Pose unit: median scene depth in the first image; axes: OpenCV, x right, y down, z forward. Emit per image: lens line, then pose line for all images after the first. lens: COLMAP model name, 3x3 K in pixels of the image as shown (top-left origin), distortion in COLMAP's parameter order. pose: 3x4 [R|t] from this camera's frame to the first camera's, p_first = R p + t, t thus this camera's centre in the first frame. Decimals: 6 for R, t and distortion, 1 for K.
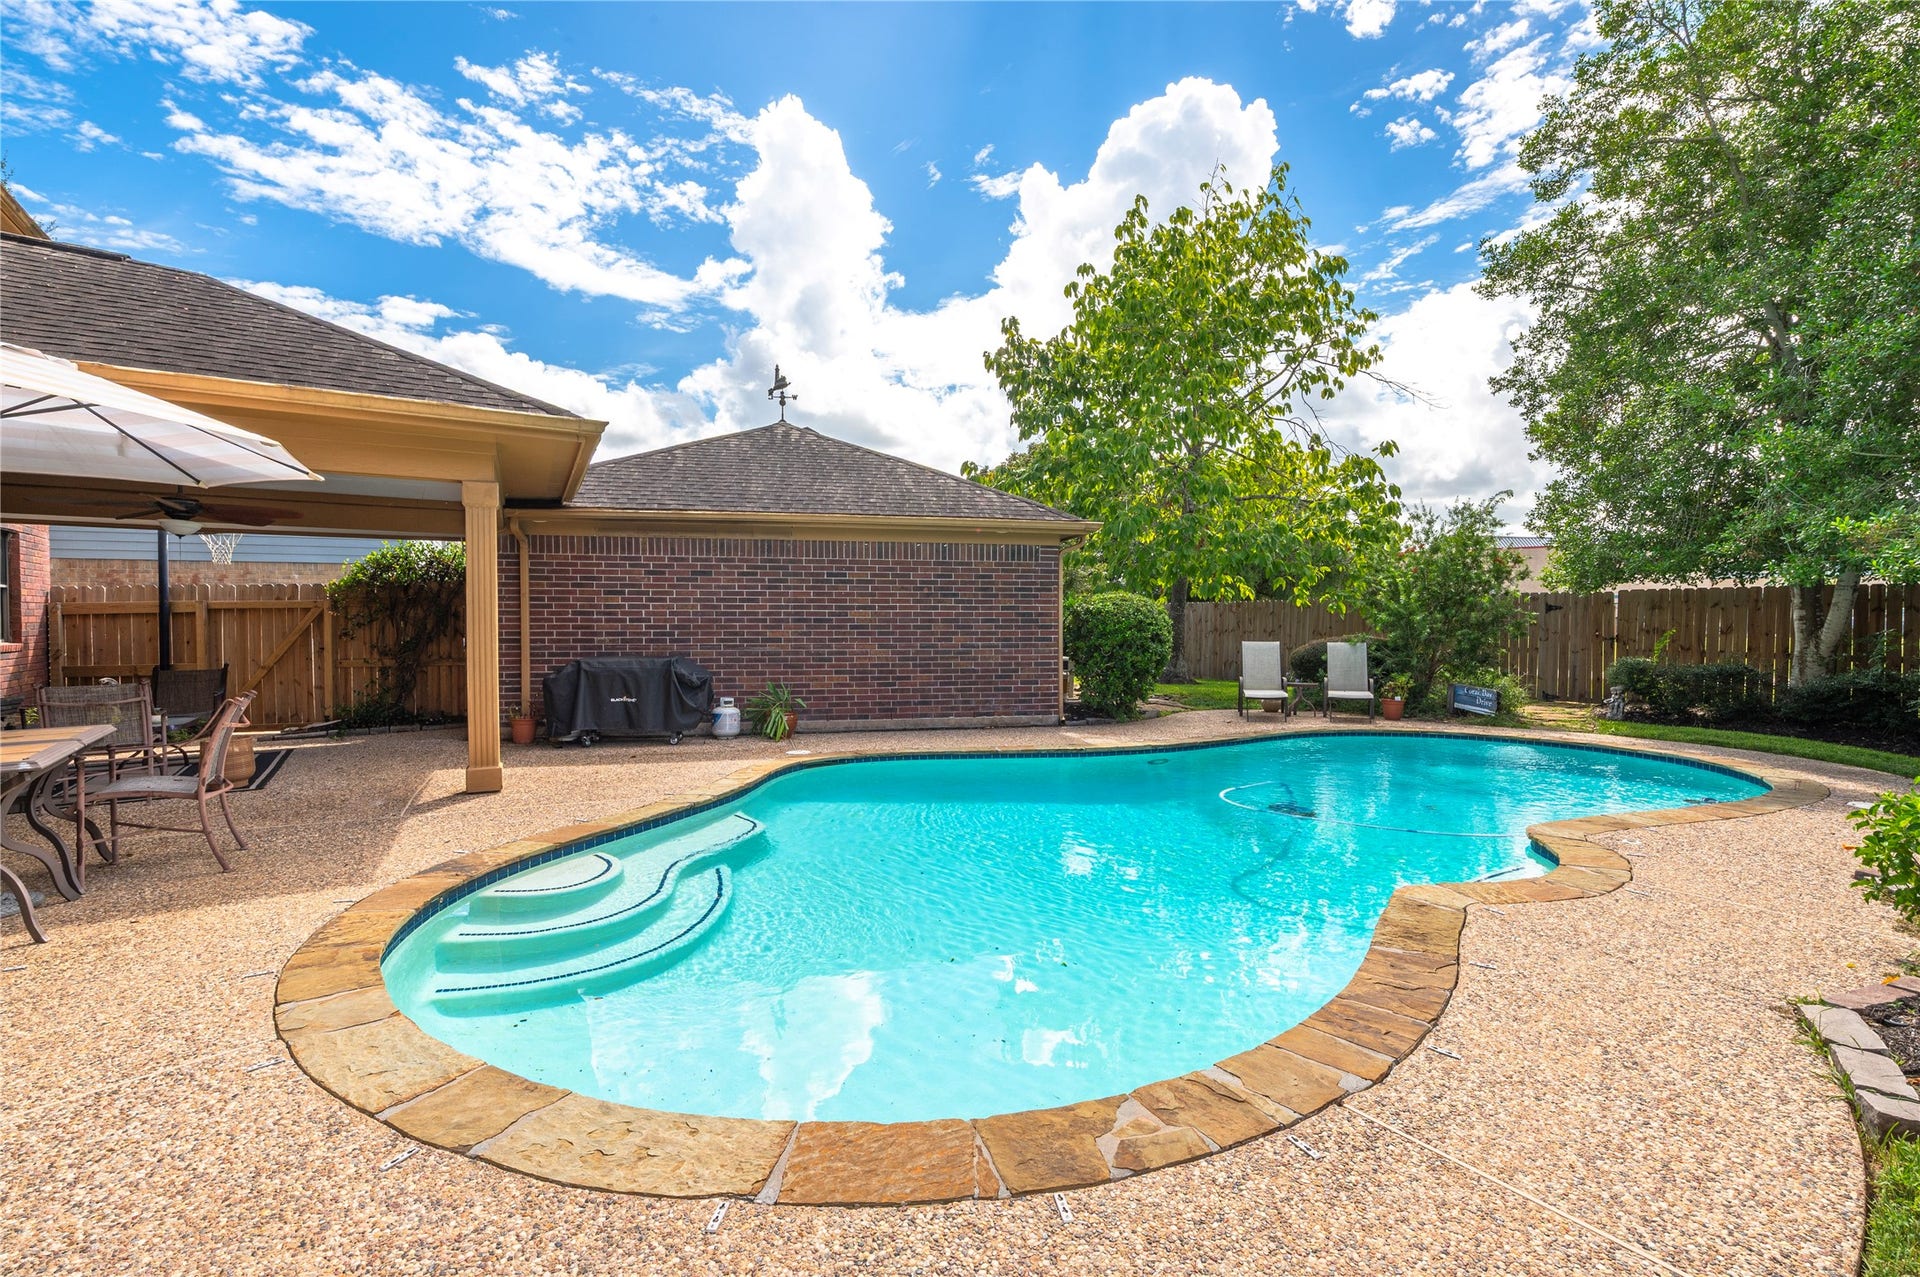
lens RADIAL K [[854.8, 0, 962.7], [0, 854.8, 631.2], [0, 0, 1]] dist [-0.001372, -0.001496]
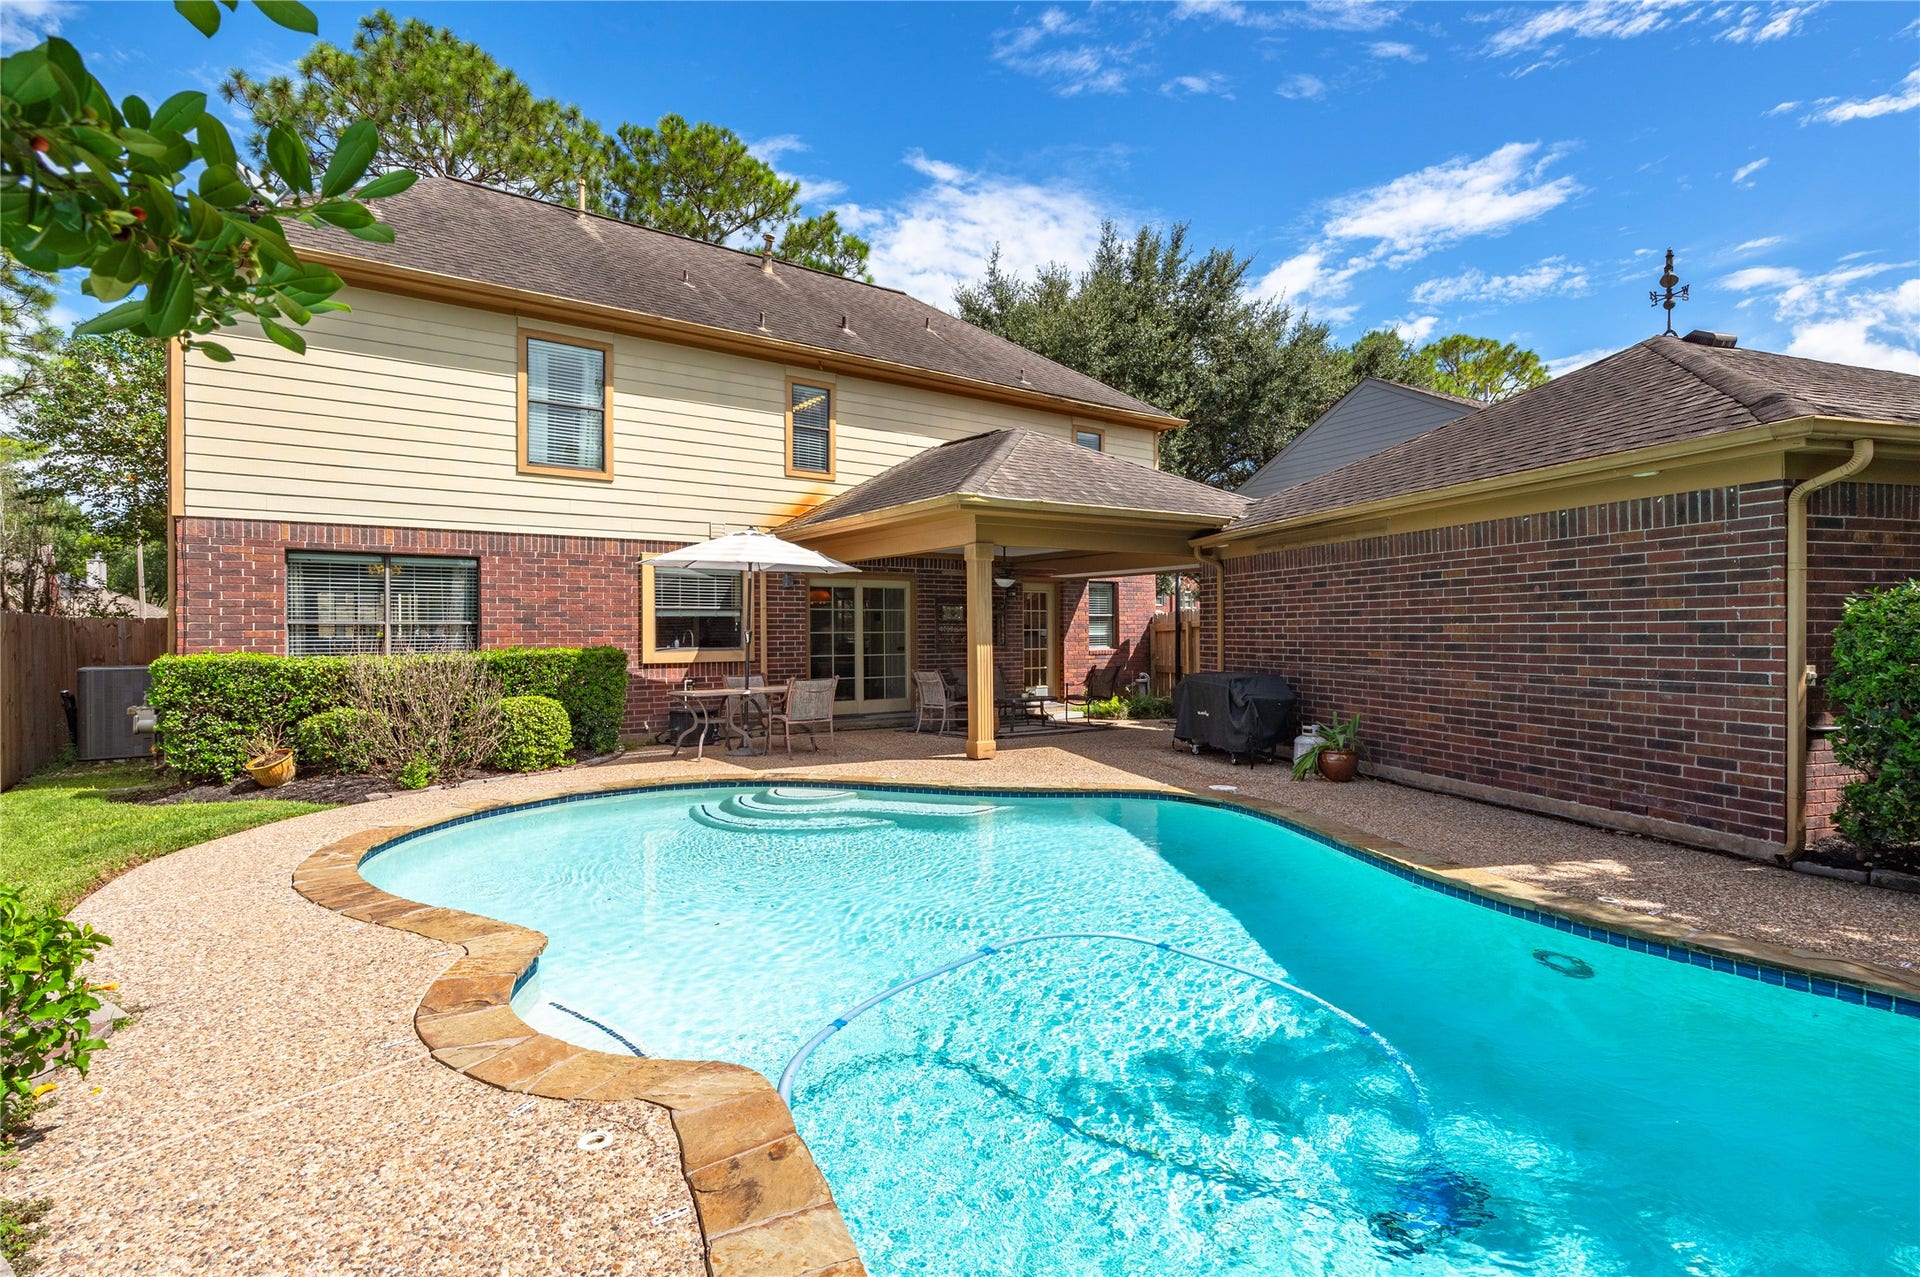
lens RADIAL K [[922.4, 0, 965.3], [0, 922.4, 633.7], [0, 0, 1]] dist [-0.013200, -0.000644]
pose [[0.053856, 0.000557, -0.998549, 0.476779], [-0.005024, 0.999987, 0.000287, -0.011145], [0.998536, 0.005001, 0.053858, 0.433185]]
